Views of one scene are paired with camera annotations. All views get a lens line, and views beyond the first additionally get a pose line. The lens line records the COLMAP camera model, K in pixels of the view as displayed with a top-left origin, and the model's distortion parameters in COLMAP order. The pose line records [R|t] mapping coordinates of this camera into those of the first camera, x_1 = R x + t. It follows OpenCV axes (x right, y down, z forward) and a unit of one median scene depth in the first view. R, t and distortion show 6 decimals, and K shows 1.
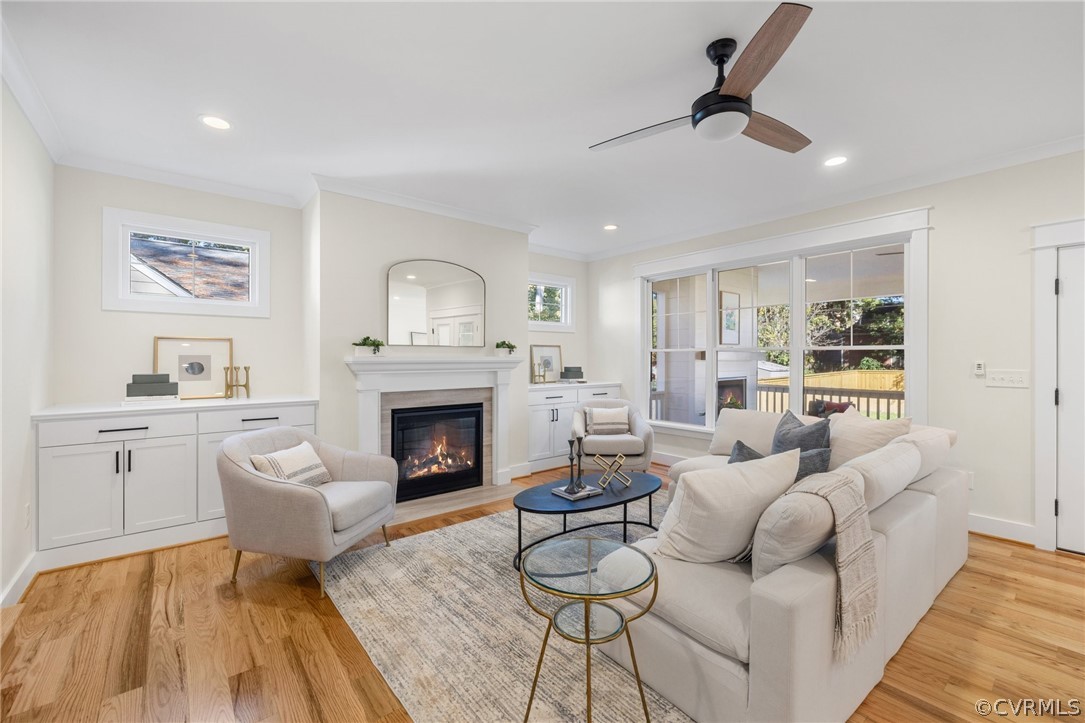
lens RADIAL K [[453.3, 0, 543.1], [0, 453.3, 358.7], [0, 0, 1]] dist [0.000133, -0.000037]
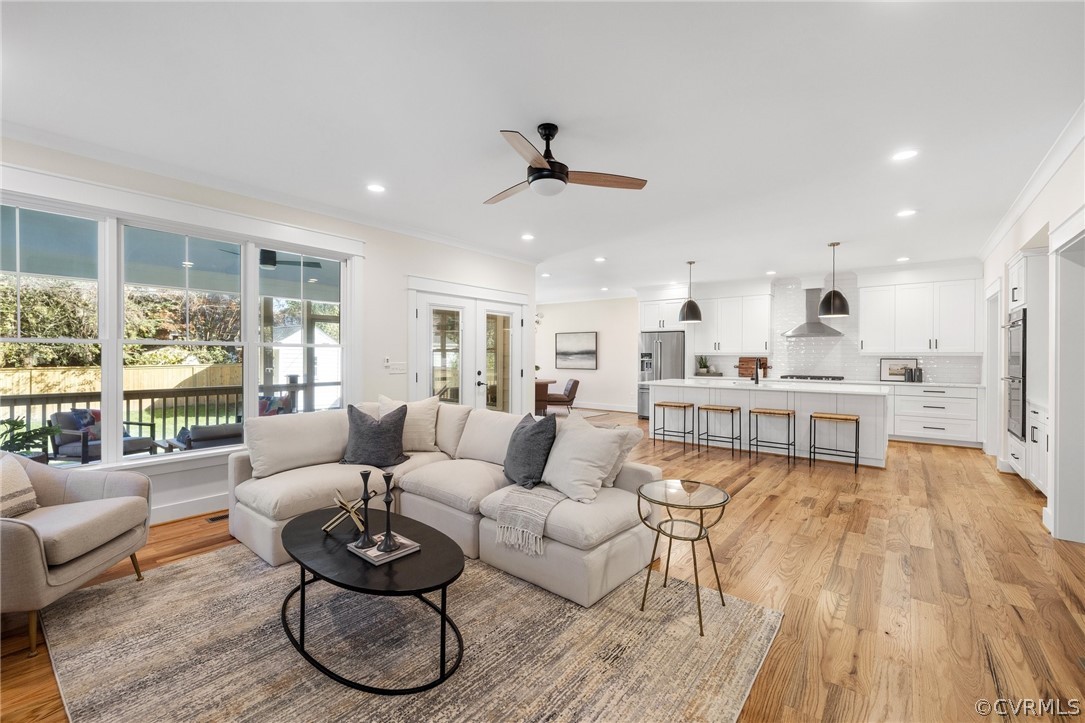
lens RADIAL K [[441.1, 0, 553.2], [0, 441.1, 355.8], [0, 0, 1]] dist [0.000735, 0.000164]
pose [[-0.210555, -0.002996, 0.977577, -0.492129], [-0.000073, 0.999995, 0.003049, -0.002159], [-0.977582, 0.000570, -0.210555, 0.680007]]
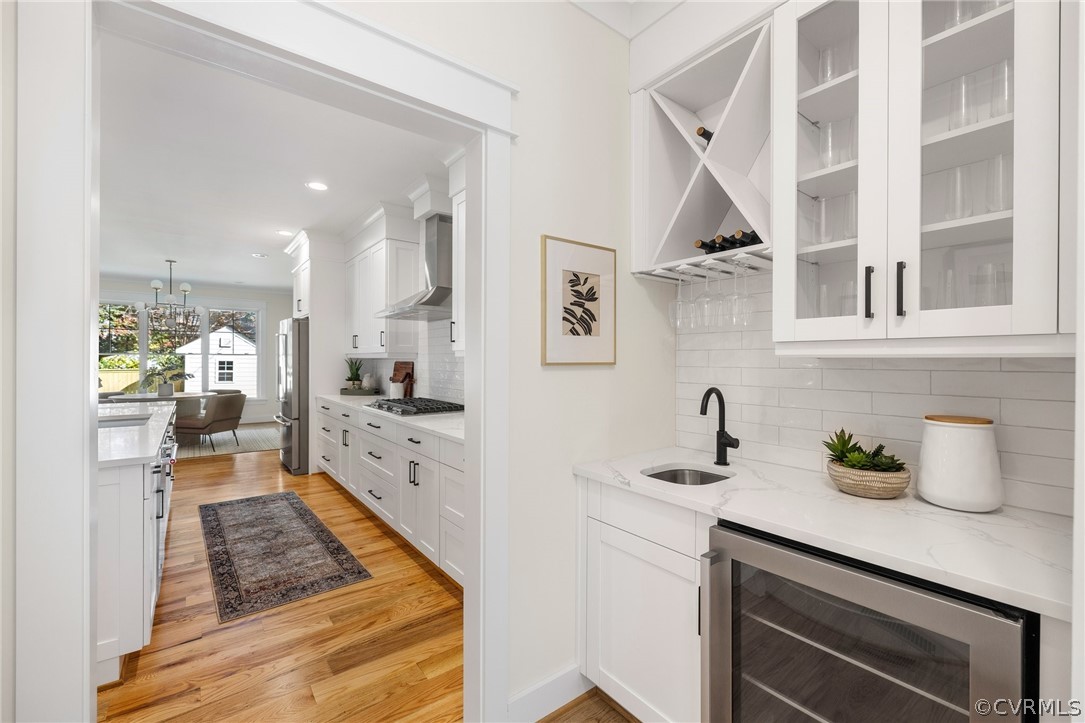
lens RADIAL K [[454.1, 0, 538.7], [0, 454.1, 359.7], [0, 0, 1]] dist [-0.000269, -0.000514]
pose [[0.030812, -0.001438, 0.999524, 0.250713], [0.000283, 0.999999, 0.001430, 0.004886], [-0.999525, 0.000238, 0.030813, -1.167445]]
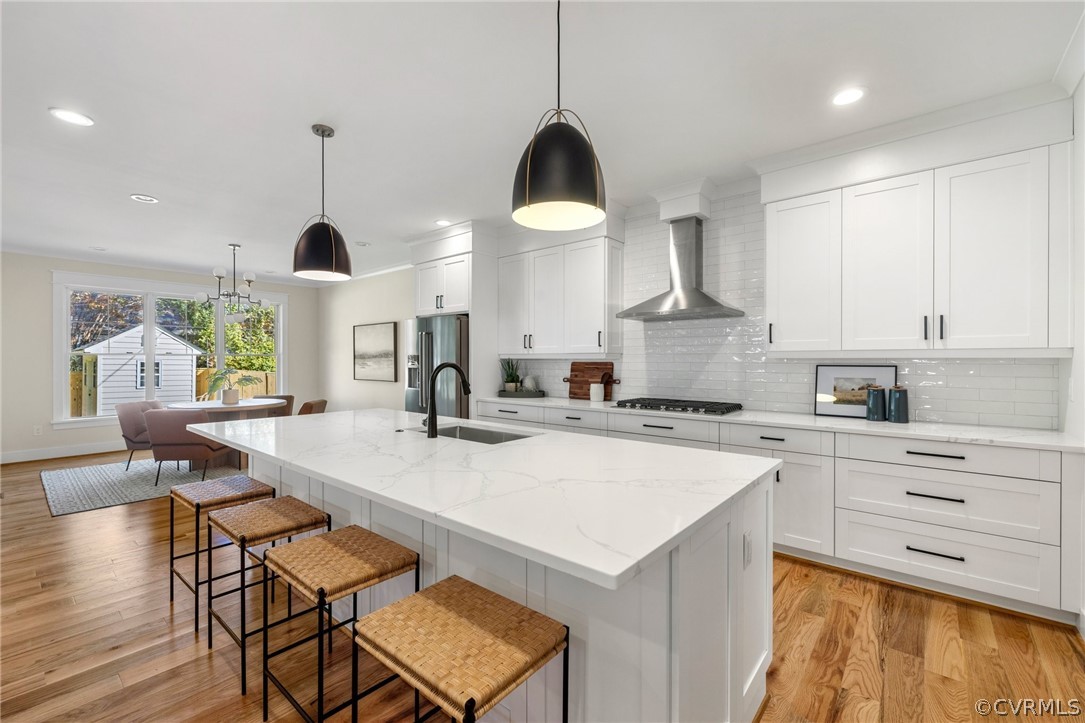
lens RADIAL K [[454.1, 0, 538.7], [0, 454.1, 359.7], [0, 0, 1]] dist [-0.000269, -0.000514]
pose [[-0.185032, -0.001851, 0.982731, 0.305554], [0.002975, 0.999993, 0.002444, 0.002158], [-0.982728, 0.003376, -0.185025, -0.405387]]
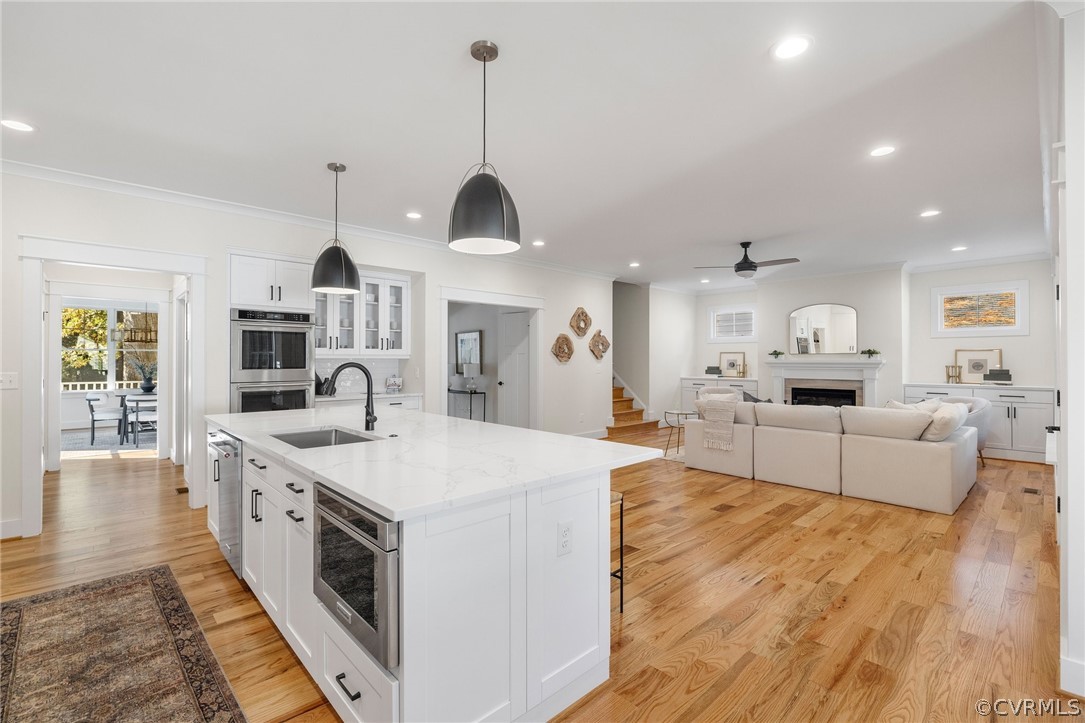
lens RADIAL K [[494.2, 0, 542.5], [0, 494.2, 361.5], [0, 0, 1]] dist [-0.019375, 0.005494]
pose [[0.061987, 0.001238, -0.998076, 1.664511], [-0.003463, 0.999993, 0.001025, 0.003276], [0.998071, 0.003392, 0.061990, -0.173786]]
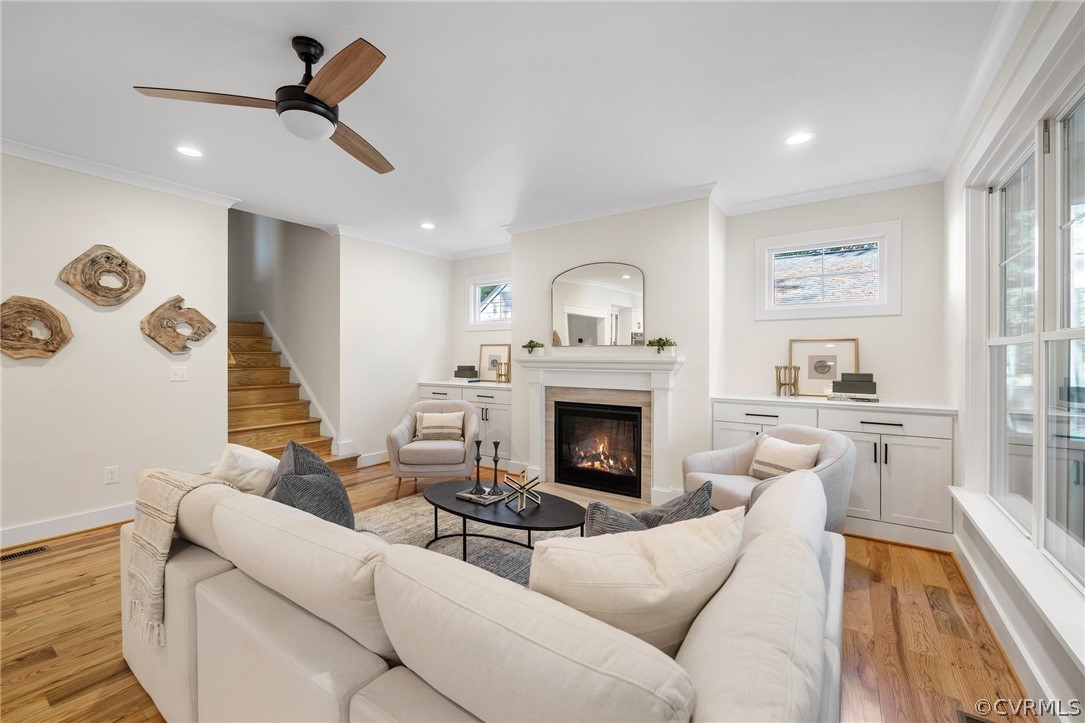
lens RADIAL K [[460.0, 0, 542.5], [0, 460.0, 361.5], [0, 0, 1]] dist [-0.001779, -0.000188]
pose [[0.272649, 0.010319, -0.962058, 0.796674], [-0.005127, 0.999944, 0.009272, -0.001800], [0.962100, 0.002404, 0.272687, 0.647323]]
